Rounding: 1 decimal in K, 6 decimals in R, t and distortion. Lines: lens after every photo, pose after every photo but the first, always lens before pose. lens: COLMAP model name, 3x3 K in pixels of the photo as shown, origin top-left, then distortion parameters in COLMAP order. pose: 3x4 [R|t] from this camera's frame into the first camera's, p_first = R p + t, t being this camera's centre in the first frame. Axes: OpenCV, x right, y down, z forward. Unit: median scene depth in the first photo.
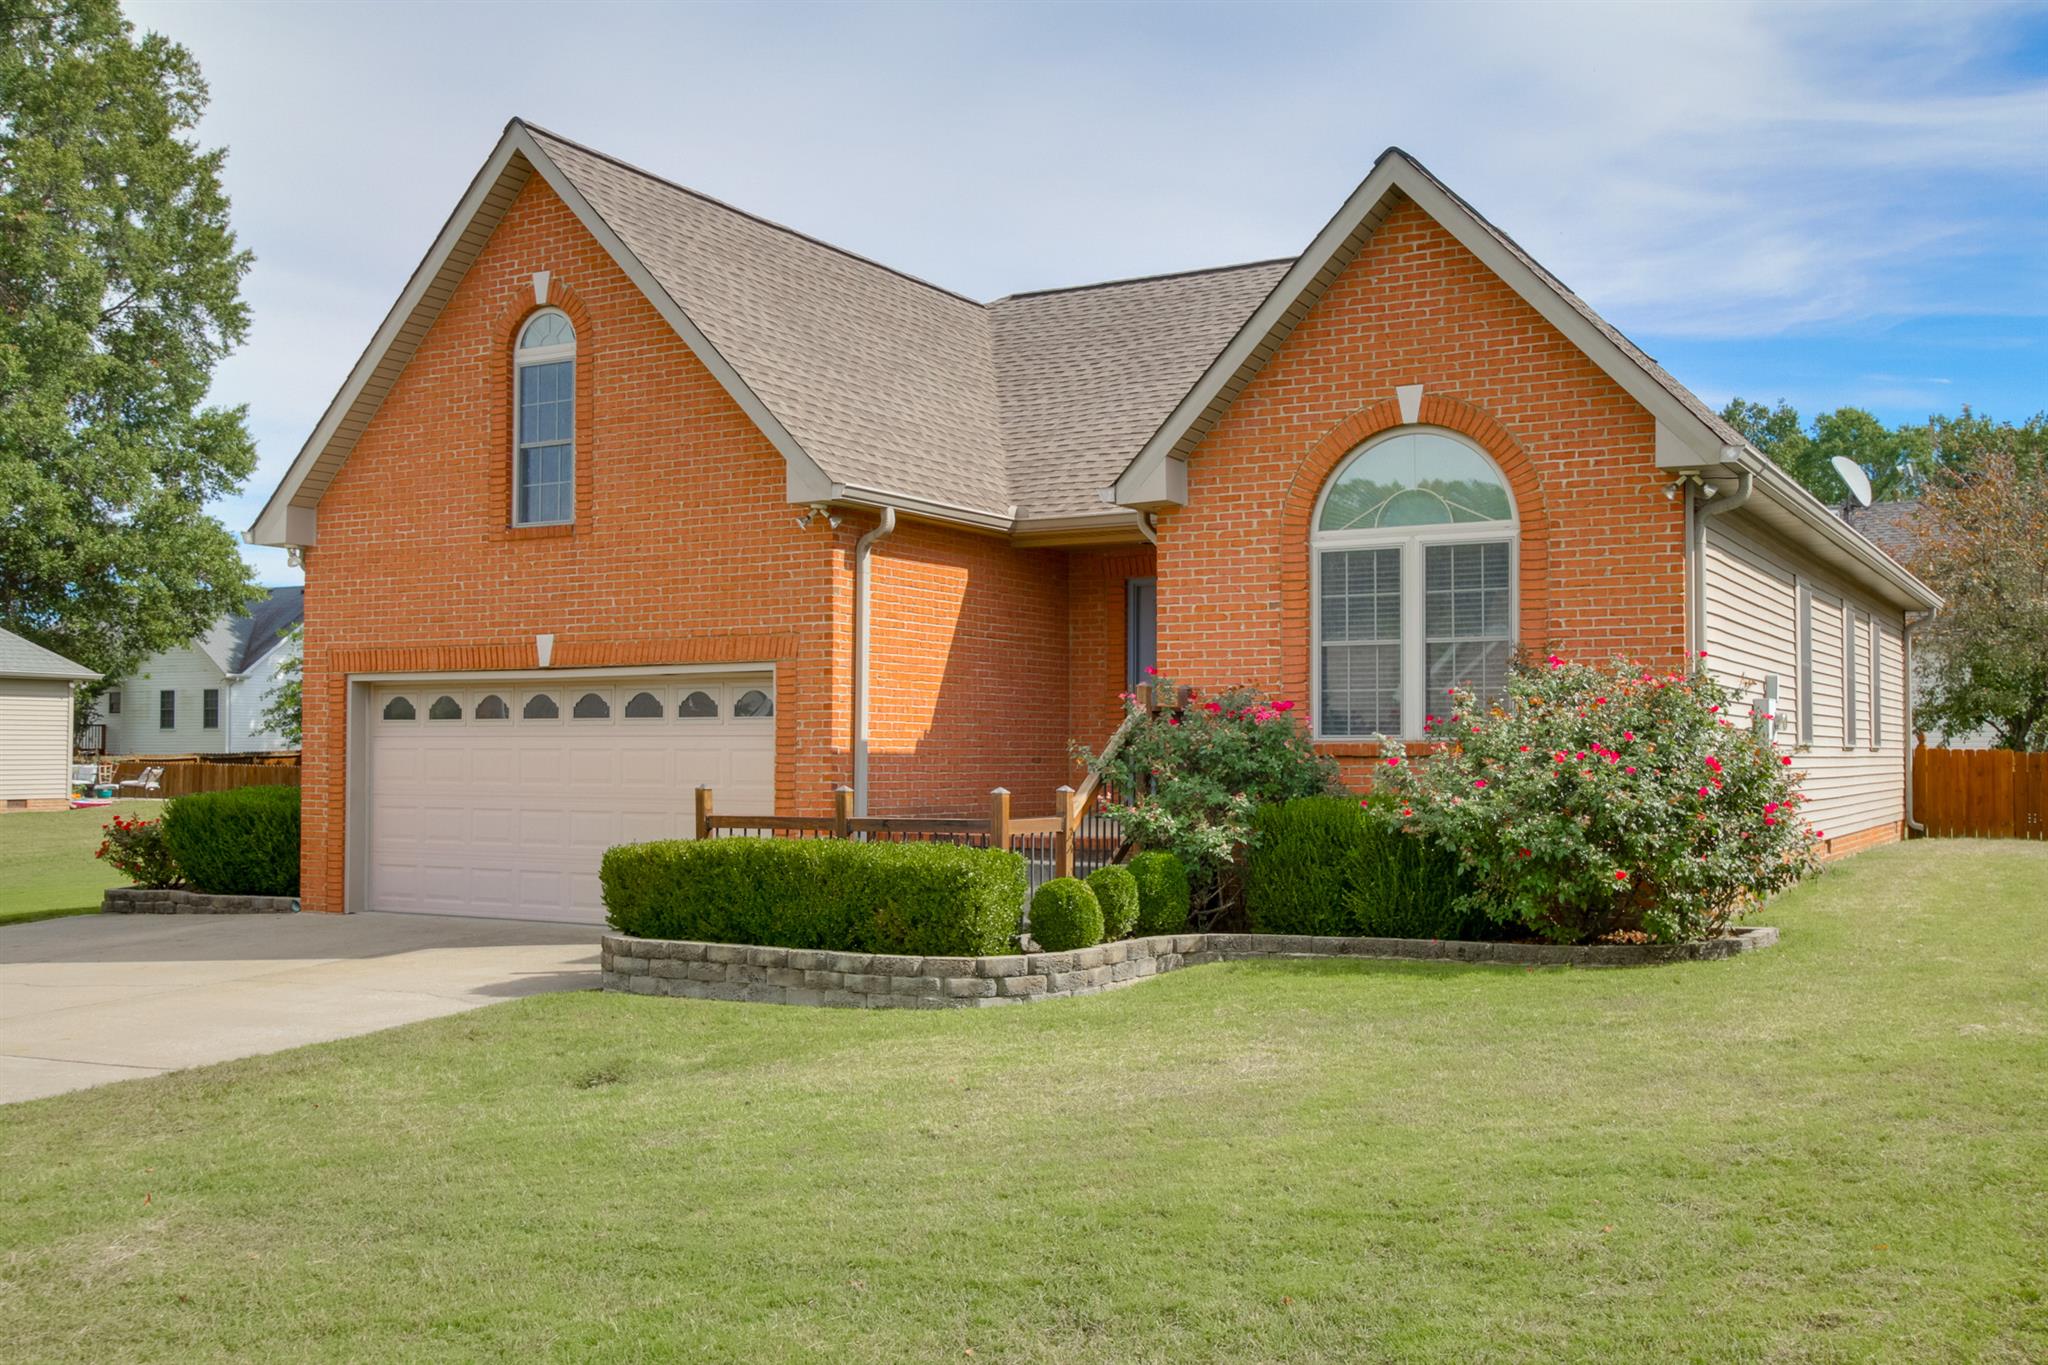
lens RADIAL K [[1966.3, 0, 1028.9], [0, 1966.3, 721.6], [0, 0, 1]] dist [0.001899, 0.000000]
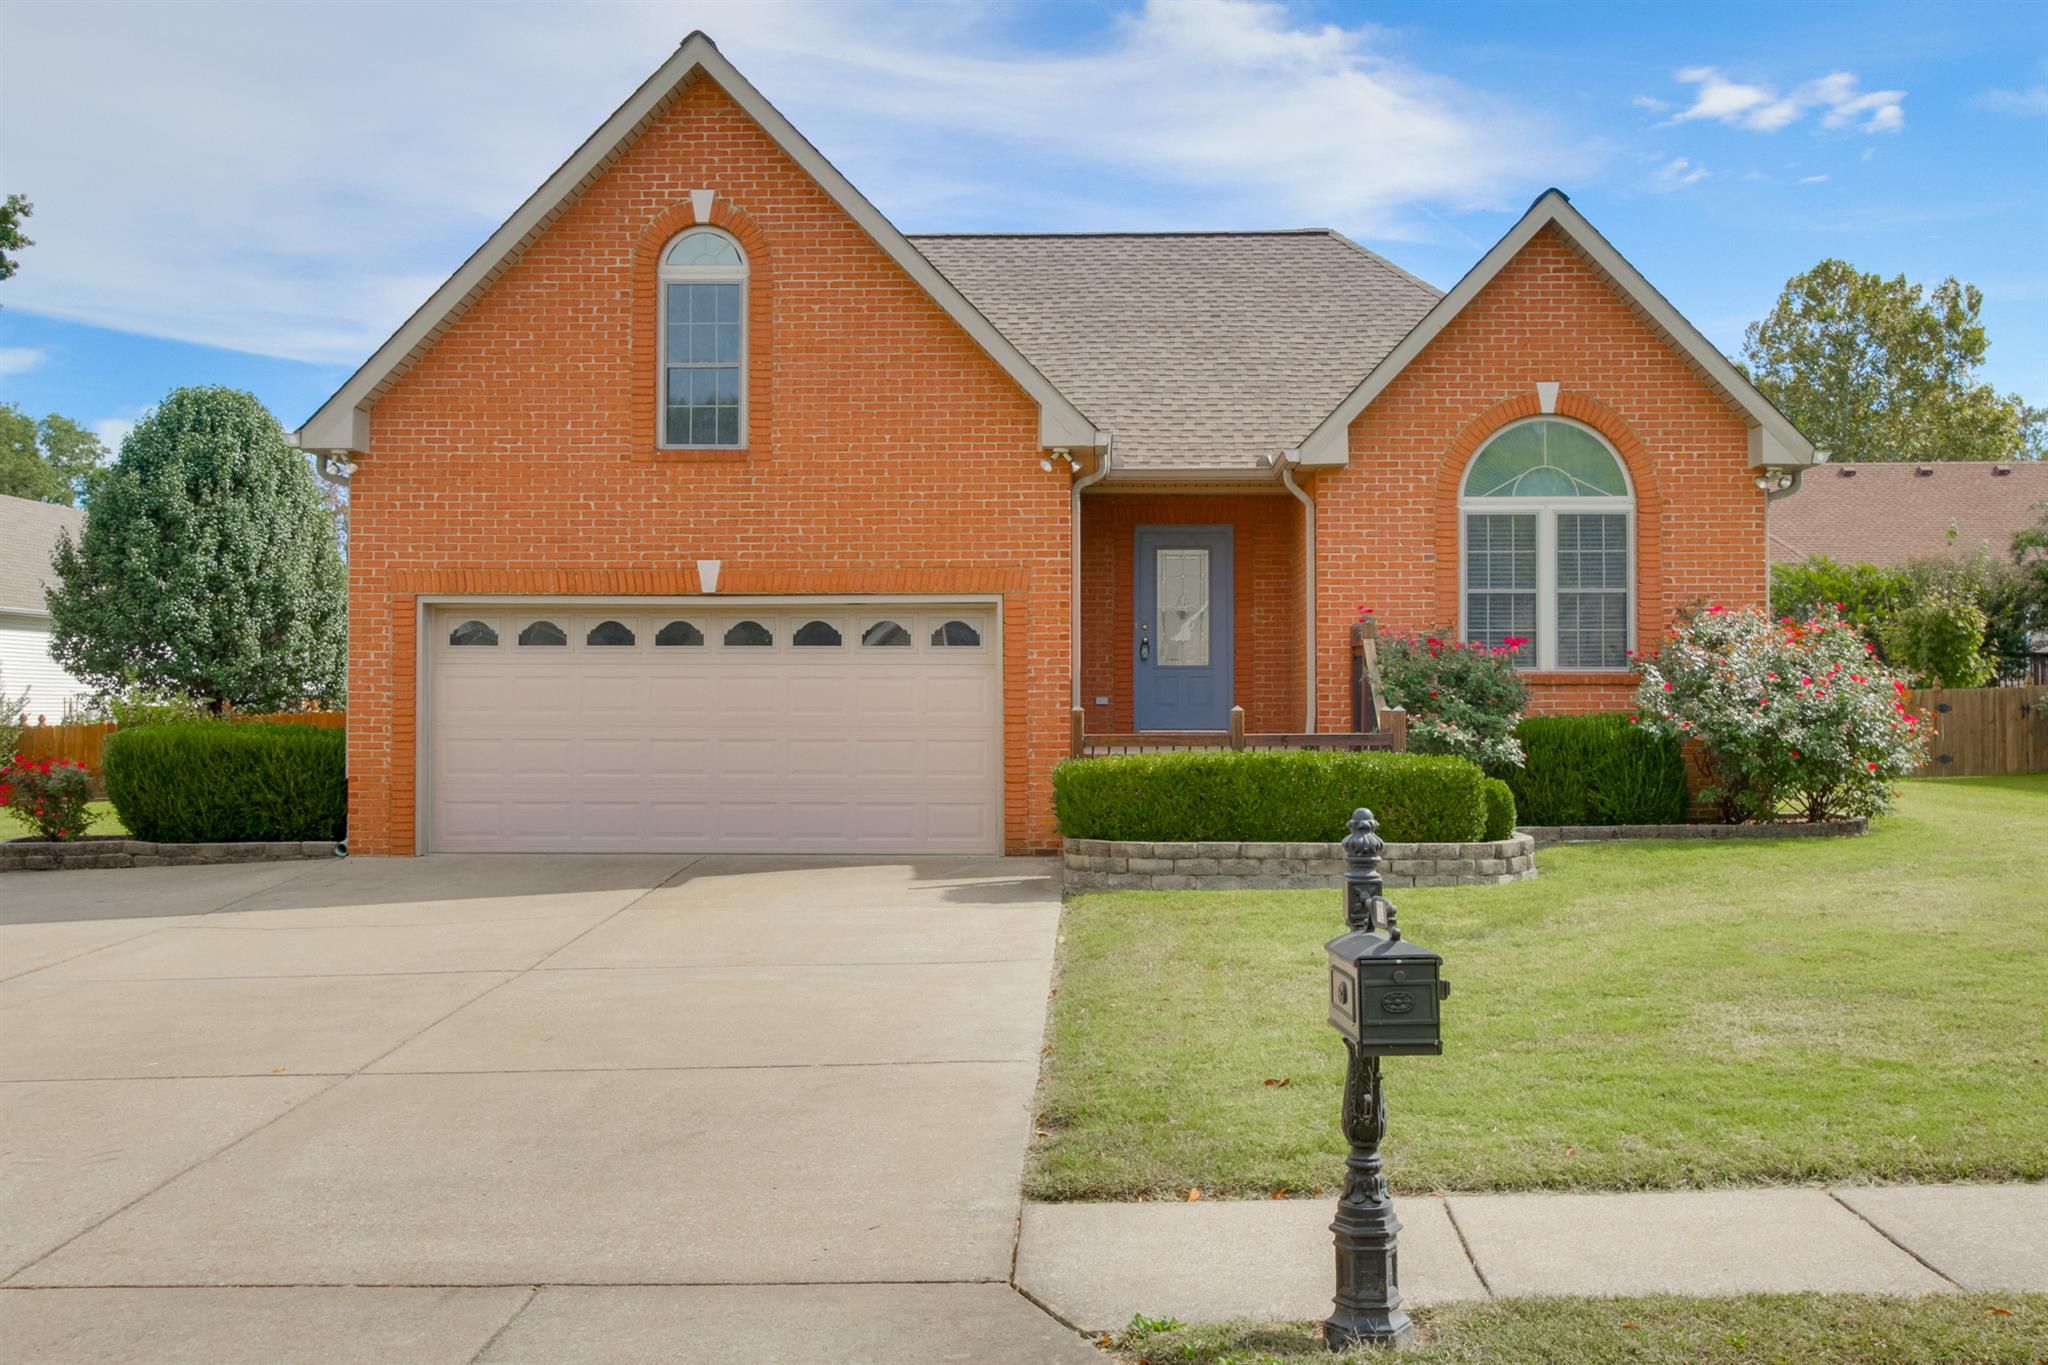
lens RADIAL K [[2188.8, 0, 1025.2], [0, 2188.8, 684.3], [0, 0, 1]] dist [-0.000804, 0.000000]
pose [[0.876926, 0.004917, 0.480600, -0.708177], [-0.007325, 0.999968, 0.003134, 0.014783], [-0.480569, -0.006269, 0.876934, -0.039248]]
